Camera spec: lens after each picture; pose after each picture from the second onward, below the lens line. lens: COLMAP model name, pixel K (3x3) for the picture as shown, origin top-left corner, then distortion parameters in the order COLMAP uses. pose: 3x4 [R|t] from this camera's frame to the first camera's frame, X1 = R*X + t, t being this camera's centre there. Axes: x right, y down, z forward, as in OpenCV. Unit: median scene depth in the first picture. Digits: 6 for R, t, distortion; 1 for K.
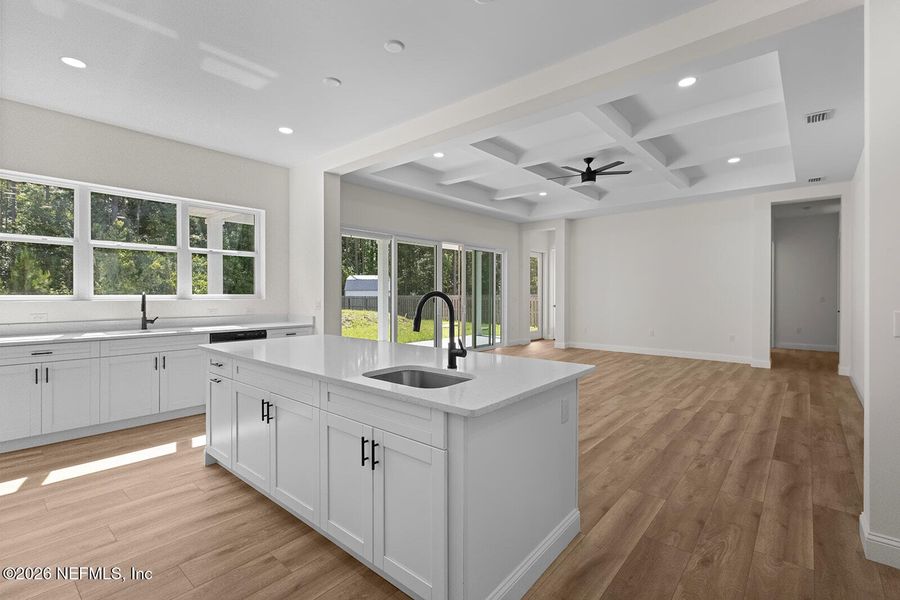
lens RADIAL K [[411.5, 0, 452.3], [0, 411.5, 294.2], [0, 0, 1]] dist [0.000813, -0.000205]
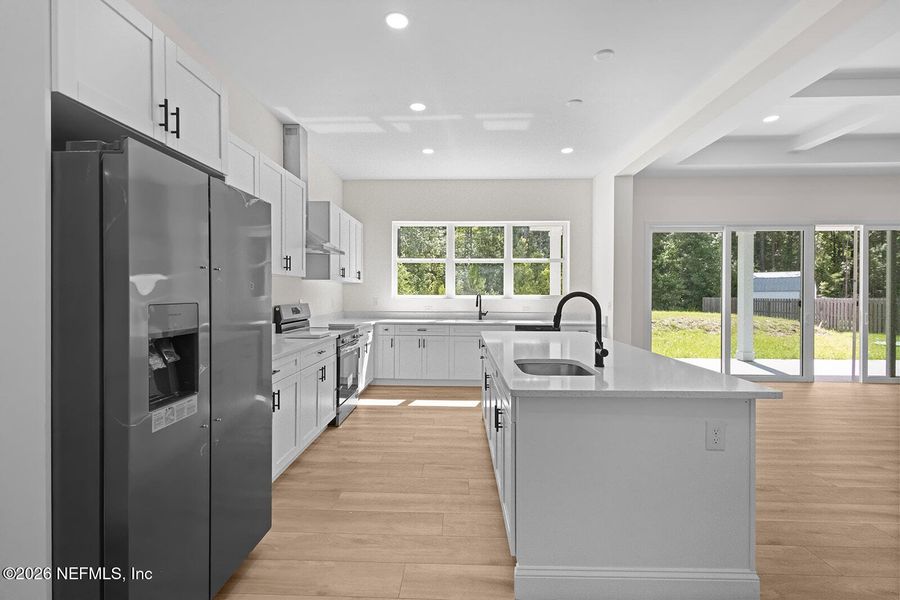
lens RADIAL K [[414.3, 0, 446.3], [0, 414.3, 295.6], [0, 0, 1]] dist [0.000469, -0.000073]
pose [[0.622623, 0.003481, -0.782515, 0.284230], [-0.003774, 0.999992, 0.001446, 0.001739], [0.782513, 0.002053, 0.622631, 0.030181]]
